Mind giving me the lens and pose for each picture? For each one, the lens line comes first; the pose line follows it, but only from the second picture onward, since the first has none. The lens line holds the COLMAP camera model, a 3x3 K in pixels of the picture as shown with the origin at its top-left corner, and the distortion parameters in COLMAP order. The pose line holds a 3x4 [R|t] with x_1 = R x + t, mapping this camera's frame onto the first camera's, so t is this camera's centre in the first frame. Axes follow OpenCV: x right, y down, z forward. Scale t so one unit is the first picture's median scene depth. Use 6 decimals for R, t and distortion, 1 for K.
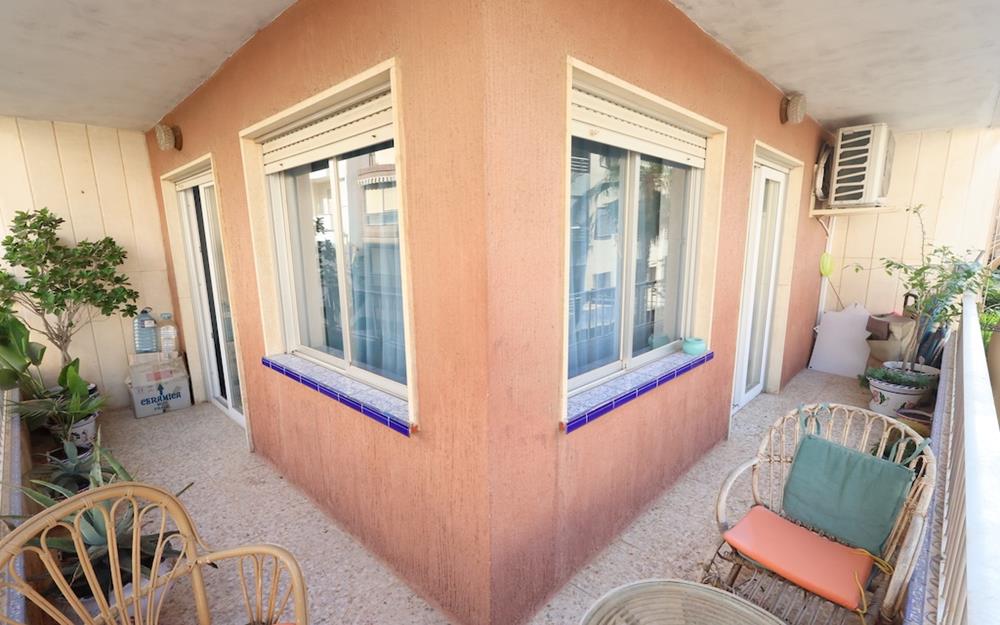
lens RADIAL K [[459.4, 0, 498.3], [0, 459.4, 332.6], [0, 0, 1]] dist [-0.001891, 0.003702]
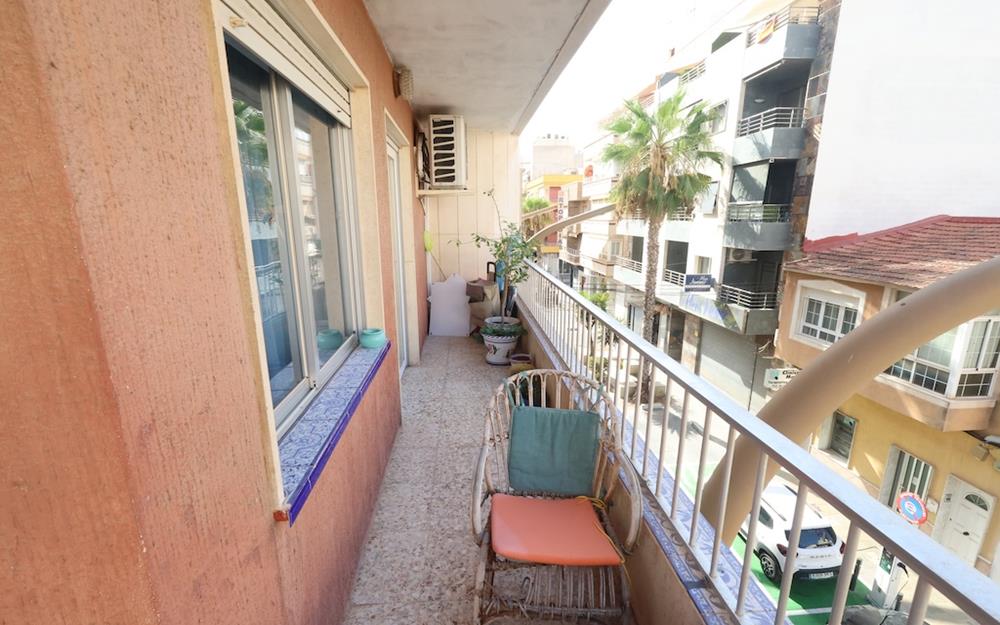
lens RADIAL K [[460.3, 0, 496.0], [0, 460.3, 328.9], [0, 0, 1]] dist [-0.001387, 0.000496]
pose [[0.668012, -0.171407, 0.724141, -0.039559], [0.151017, 0.984087, 0.093626, -0.030912], [-0.728666, 0.046814, 0.683267, 0.220050]]
